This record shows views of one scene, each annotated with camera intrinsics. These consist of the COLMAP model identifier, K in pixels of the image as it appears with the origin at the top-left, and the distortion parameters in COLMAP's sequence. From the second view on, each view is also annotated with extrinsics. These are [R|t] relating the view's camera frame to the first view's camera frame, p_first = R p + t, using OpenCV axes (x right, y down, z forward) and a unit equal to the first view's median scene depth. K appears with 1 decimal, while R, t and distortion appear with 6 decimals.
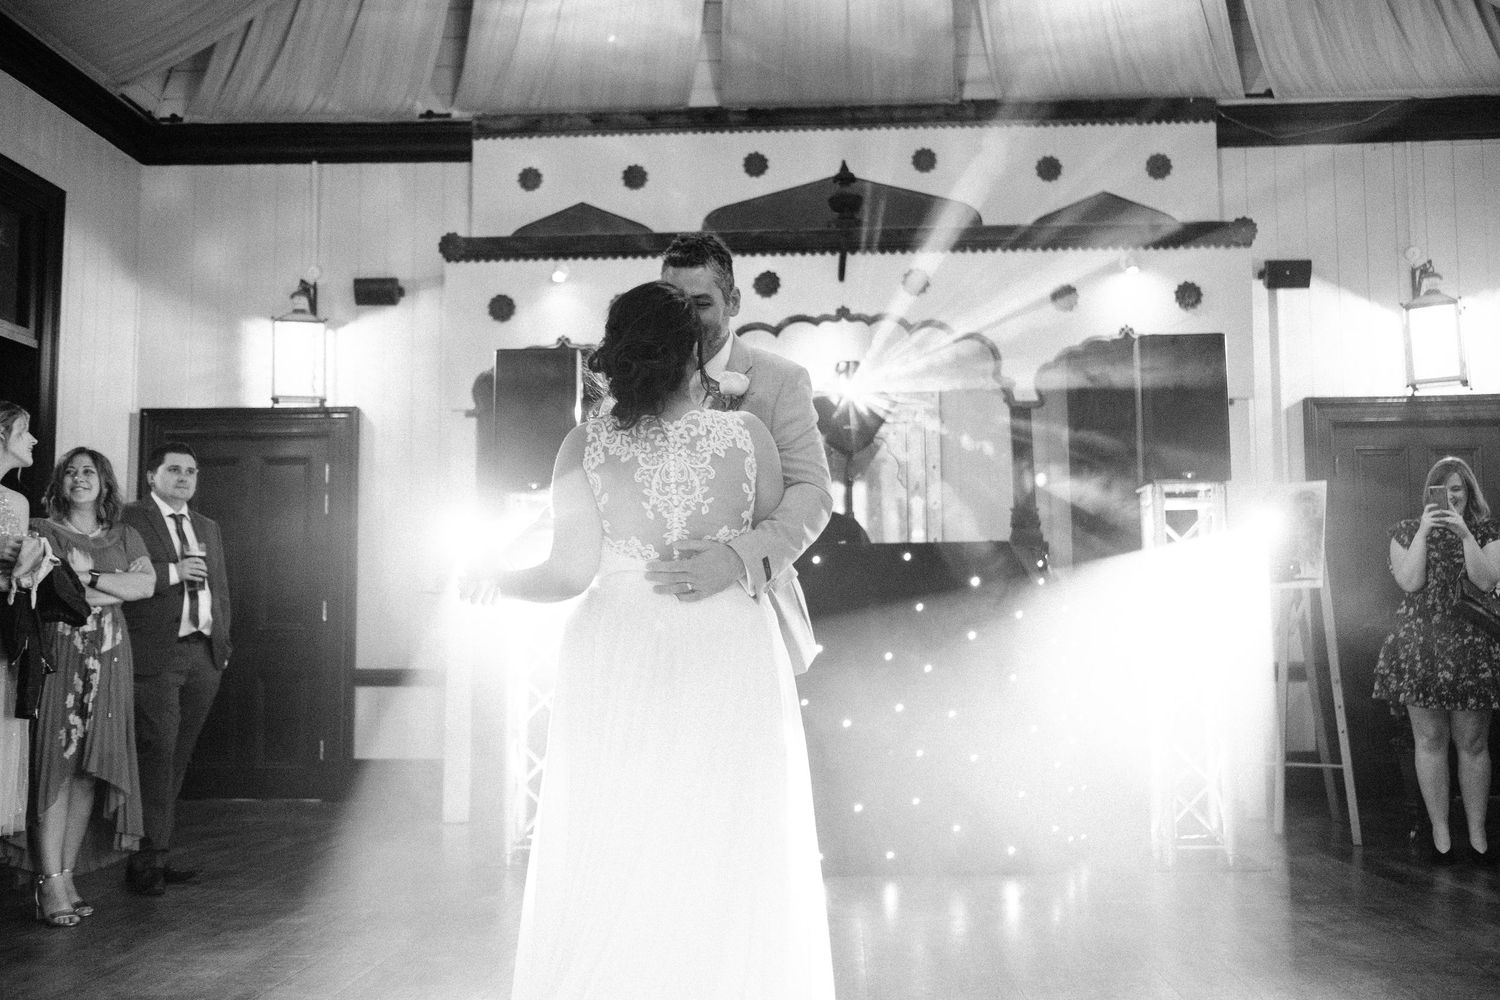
lens RADIAL K [[1493.2, 0, 738.8], [0, 1493.2, 494.5], [0, 0, 1]] dist [-0.000061, 0.000000]
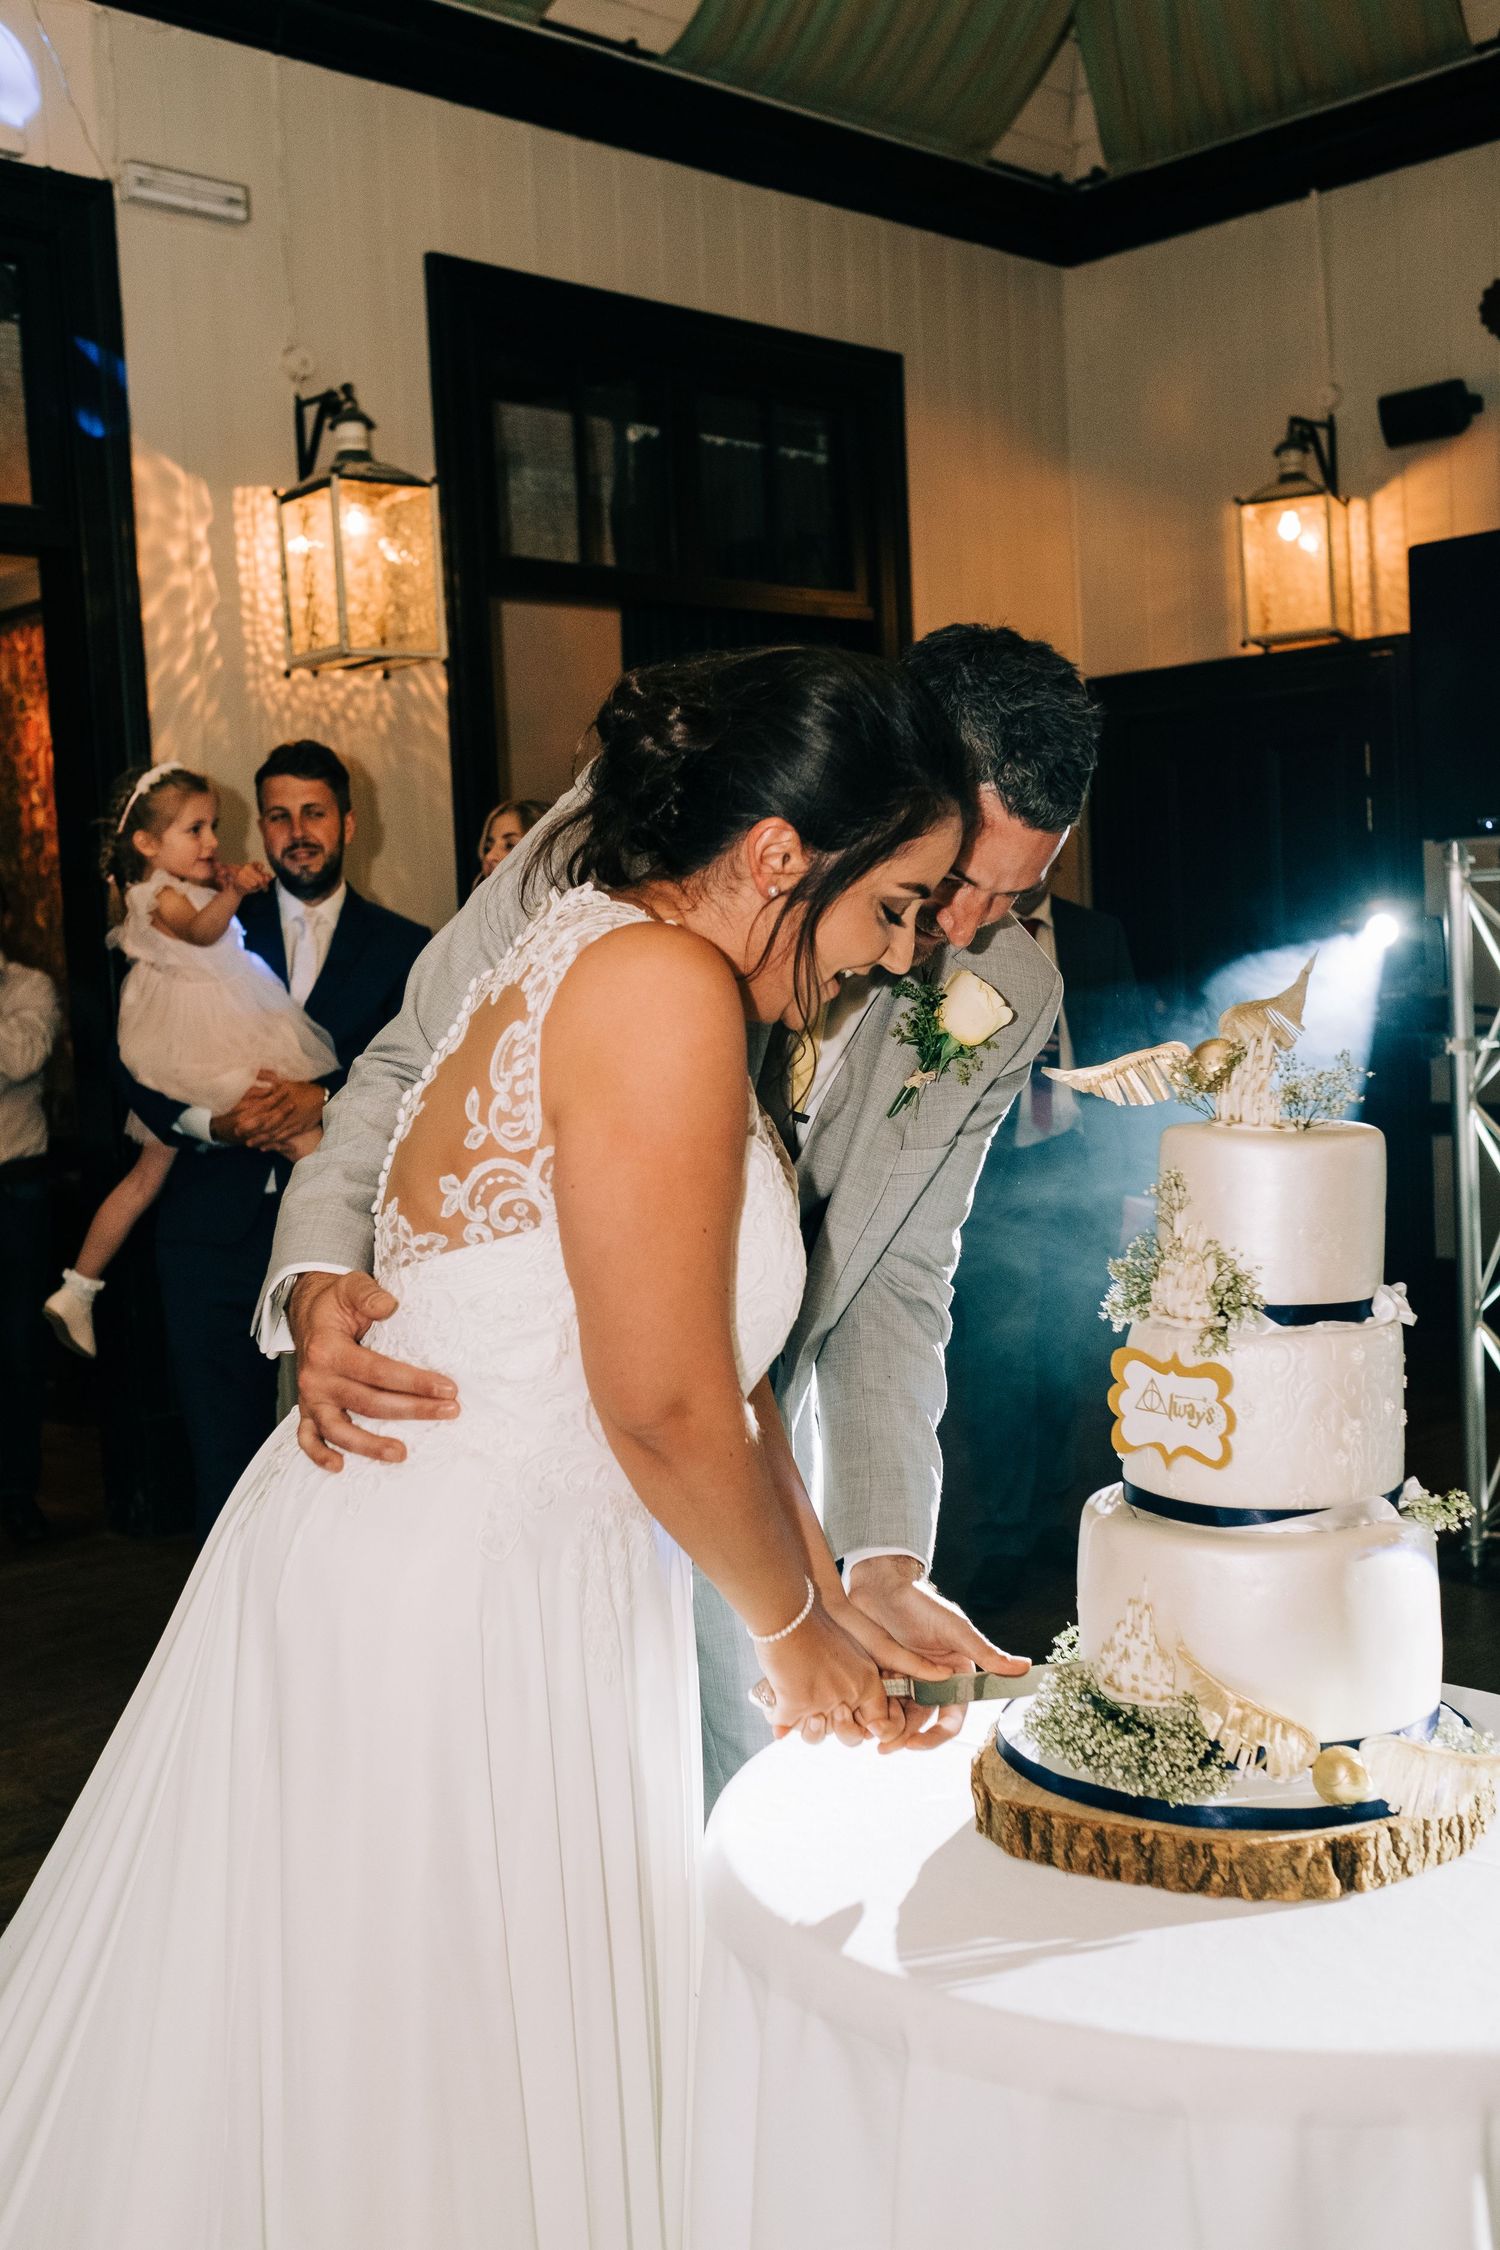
lens RADIAL K [[2239.9, 0, 745.8], [0, 2239.9, 1110.8], [0, 0, 1]] dist [-0.000061, 0.000000]
pose [[0.739896, 0.016782, -0.672512, 0.125876], [0.109323, 0.983400, 0.144818, -0.032077], [0.663779, -0.180671, 0.725779, 0.202701]]
